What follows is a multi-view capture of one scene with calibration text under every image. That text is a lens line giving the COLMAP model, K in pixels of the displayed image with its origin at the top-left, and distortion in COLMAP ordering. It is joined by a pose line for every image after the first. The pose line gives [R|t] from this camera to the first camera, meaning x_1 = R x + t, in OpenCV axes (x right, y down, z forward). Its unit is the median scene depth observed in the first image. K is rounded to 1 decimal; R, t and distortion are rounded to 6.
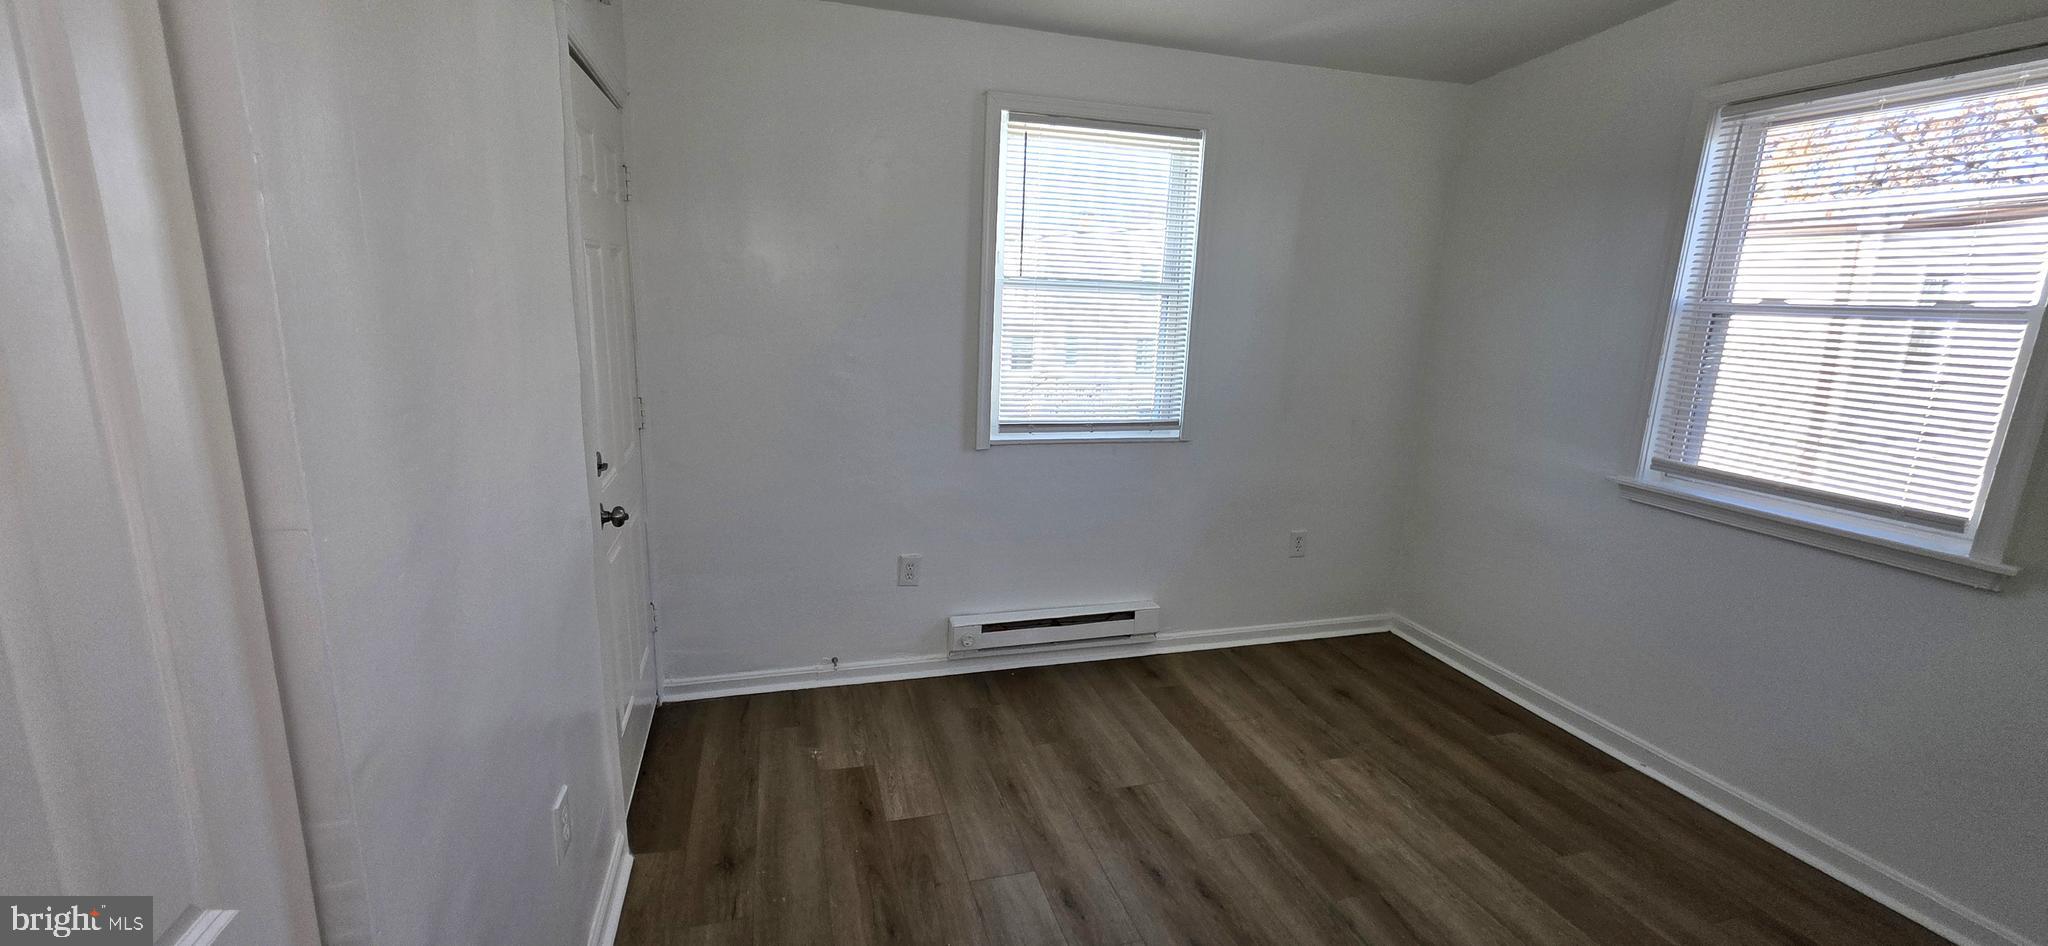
lens RADIAL K [[855.9, 0, 1017.0], [0, 855.9, 477.9], [0, 0, 1]] dist [0.002762, -0.000231]
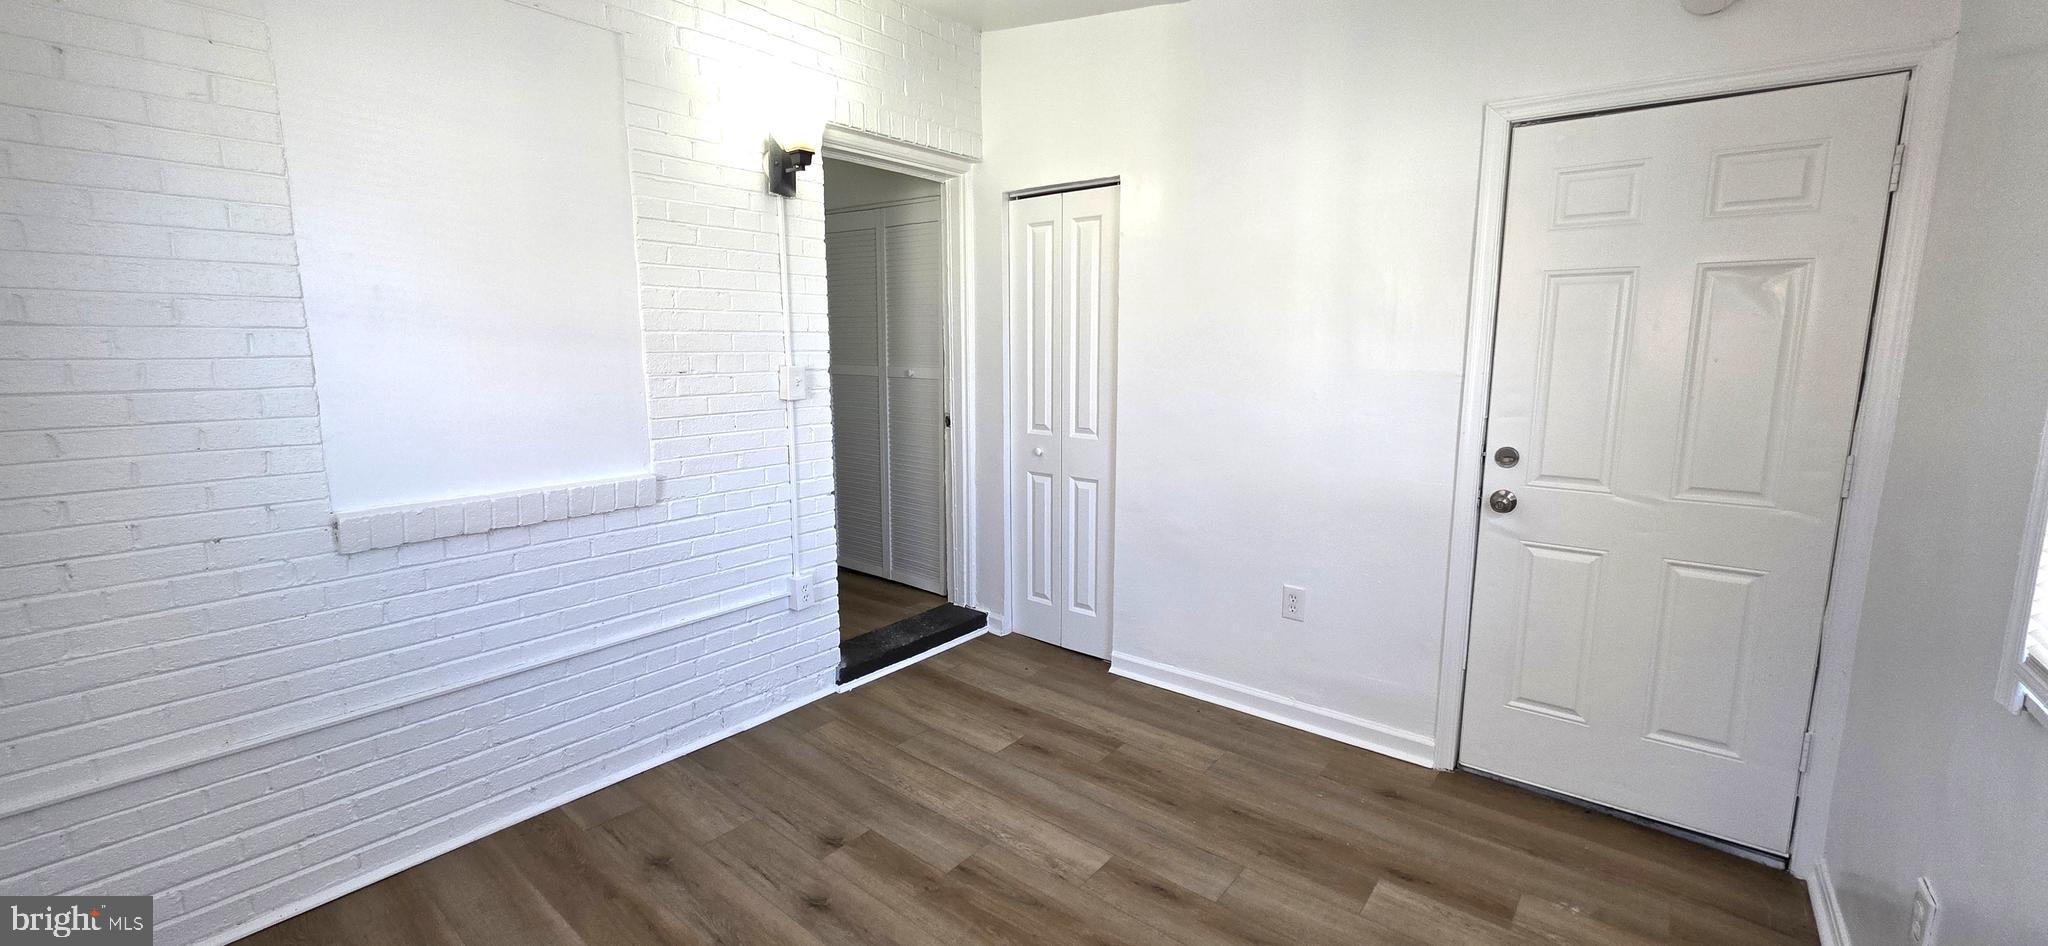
lens RADIAL K [[855.9, 0, 1018.6], [0, 855.9, 473.8], [0, 0, 1]] dist [0.002762, -0.000231]
pose [[-0.829389, 0.055650, -0.555893, 0.658489], [-0.149432, 0.936674, 0.316721, -0.239302], [0.538316, 0.345753, -0.768551, 1.353665]]
